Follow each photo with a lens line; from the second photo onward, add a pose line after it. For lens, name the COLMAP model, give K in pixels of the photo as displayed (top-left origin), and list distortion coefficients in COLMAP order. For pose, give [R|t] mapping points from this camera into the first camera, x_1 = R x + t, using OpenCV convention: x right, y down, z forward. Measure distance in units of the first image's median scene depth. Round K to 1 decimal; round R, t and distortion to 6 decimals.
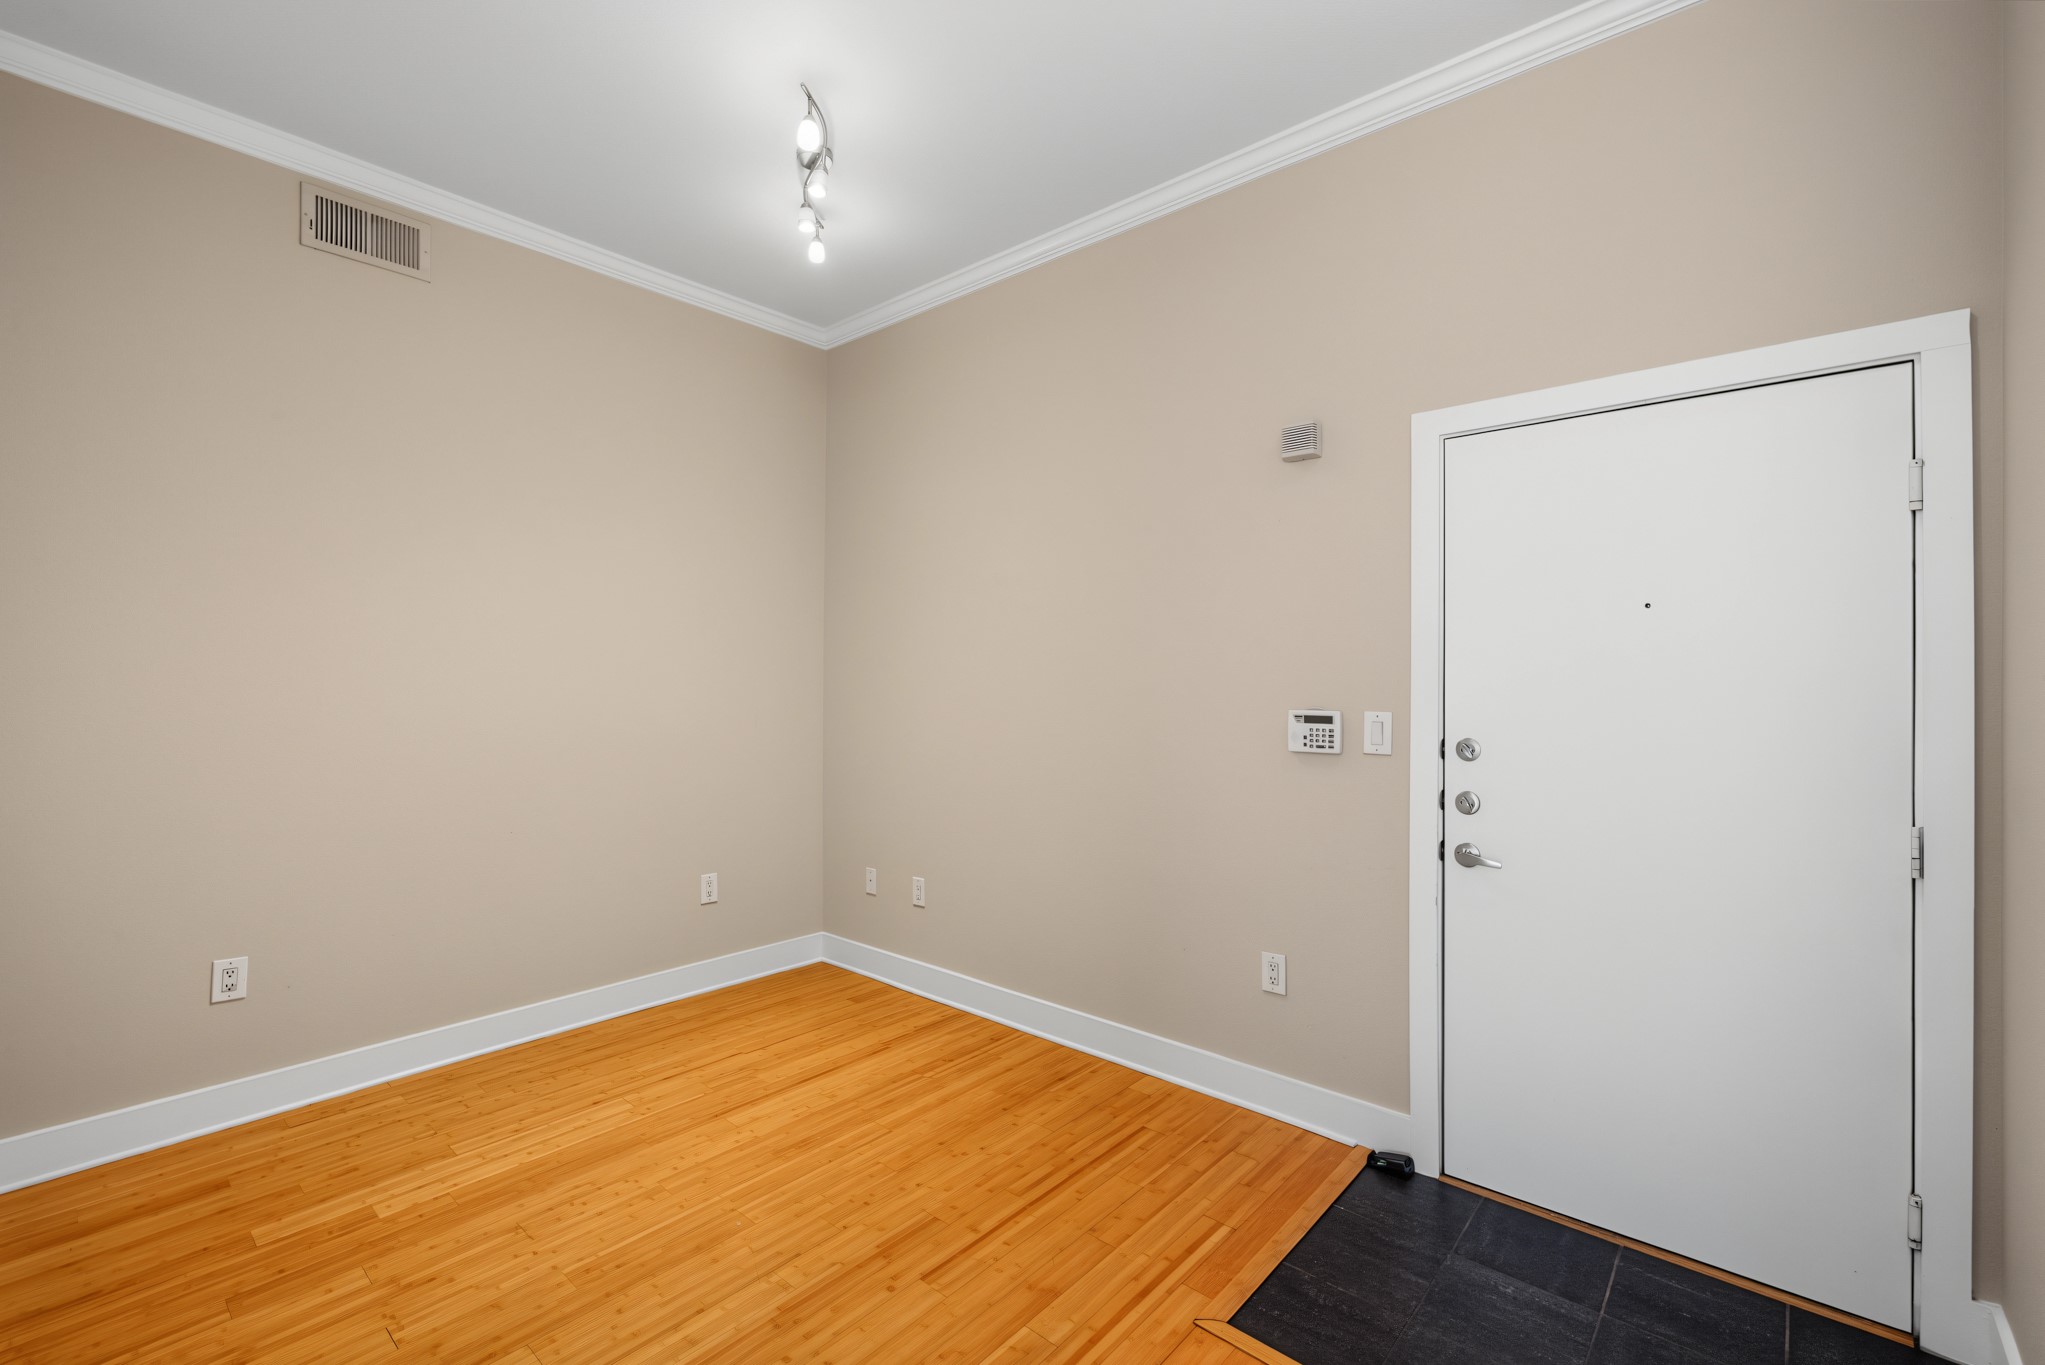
lens RADIAL K [[893.4, 0, 1030.1], [0, 893.4, 684.4], [0, 0, 1]] dist [0.003565, -0.000600]
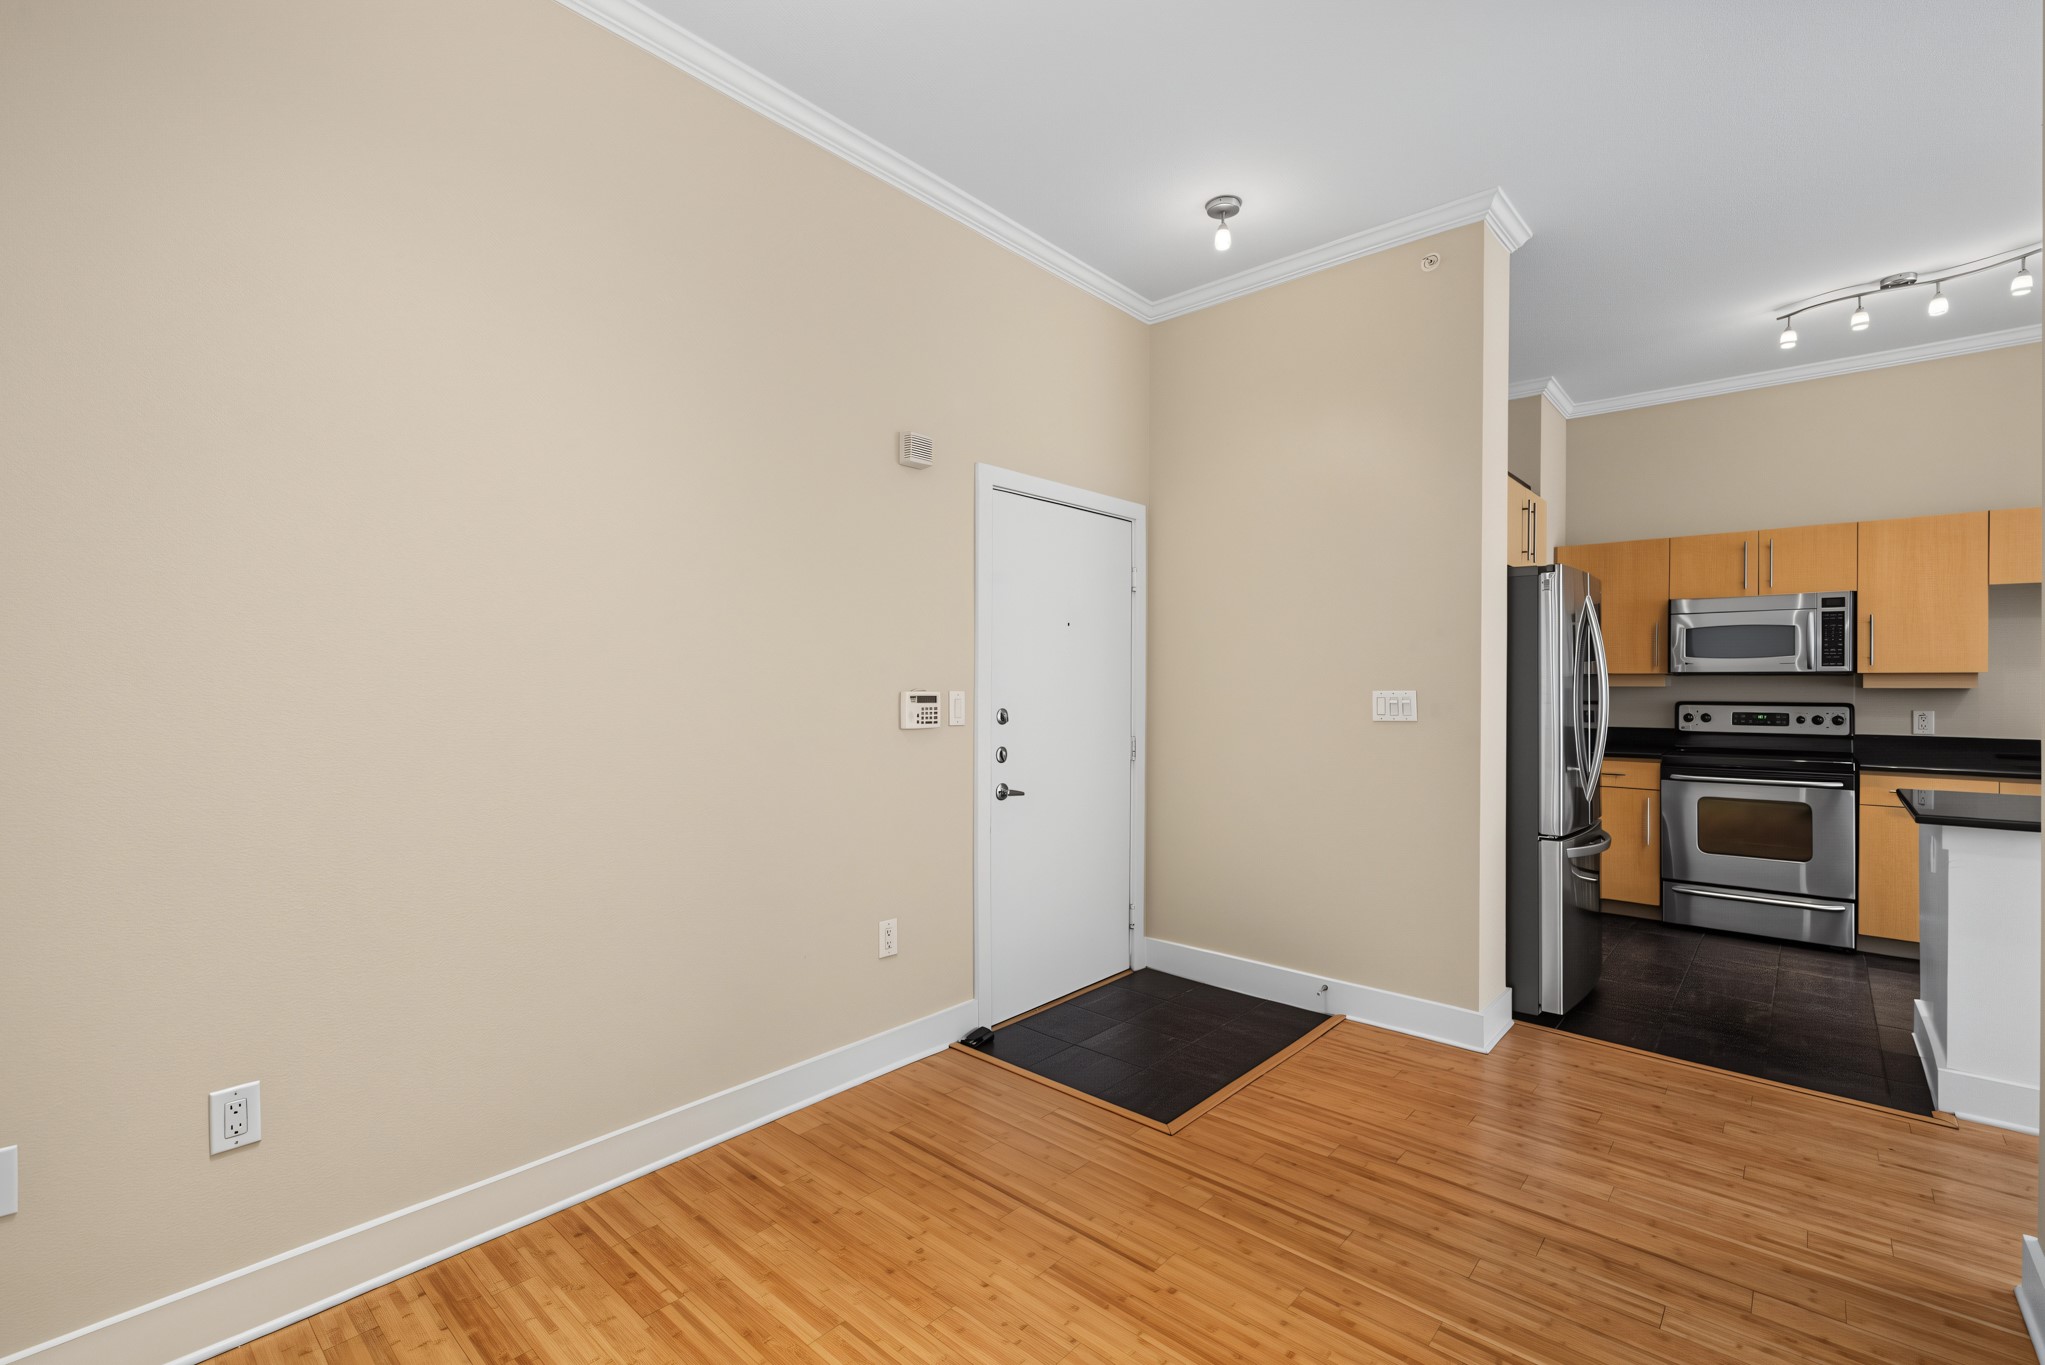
lens RADIAL K [[893.4, 0, 1030.1], [0, 893.4, 684.4], [0, 0, 1]] dist [0.003565, -0.000600]
pose [[-0.008437, 0.001541, 0.999963, -0.846079], [0.003256, 0.999994, -0.001514, 0.022191], [-0.999959, 0.003243, -0.008442, 0.881760]]
